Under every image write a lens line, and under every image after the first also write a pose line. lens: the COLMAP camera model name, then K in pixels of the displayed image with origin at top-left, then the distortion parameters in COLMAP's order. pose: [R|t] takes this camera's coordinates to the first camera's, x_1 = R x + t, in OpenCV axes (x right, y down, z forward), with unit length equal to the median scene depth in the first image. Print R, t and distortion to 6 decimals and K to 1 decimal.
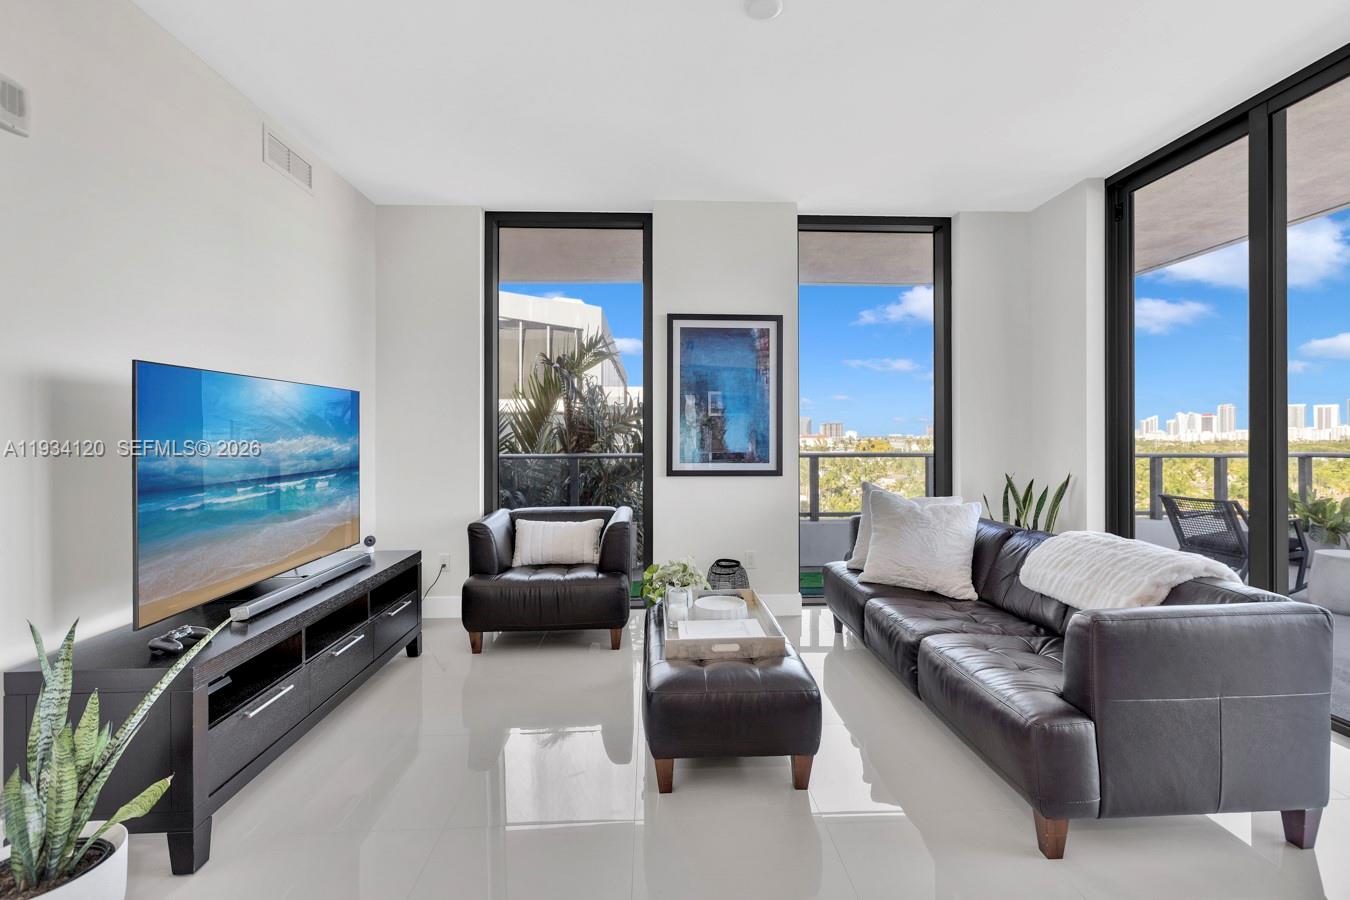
lens RADIAL K [[602.8, 0, 675.3], [0, 602.8, 431.8], [0, 0, 1]] dist [0.000250, 0.000305]
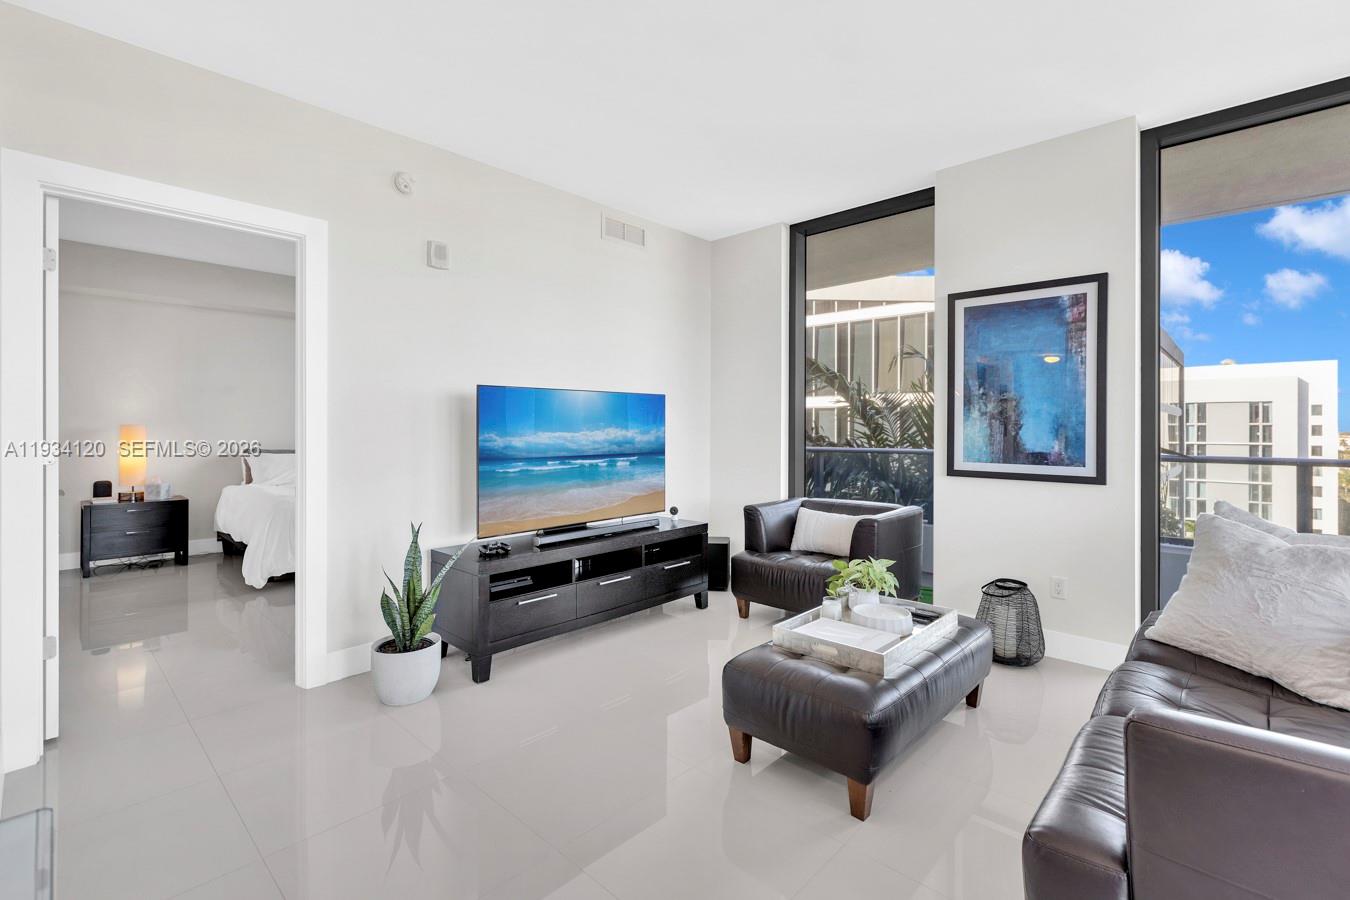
lens RADIAL K [[602.8, 0, 676.0], [0, 602.8, 423.5], [0, 0, 1]] dist [0.000250, 0.000305]
pose [[0.698509, -0.000780, -0.715601, 0.364388], [-0.002278, 0.999992, -0.003314, -0.000159], [0.715598, 0.003945, 0.698502, 0.090245]]
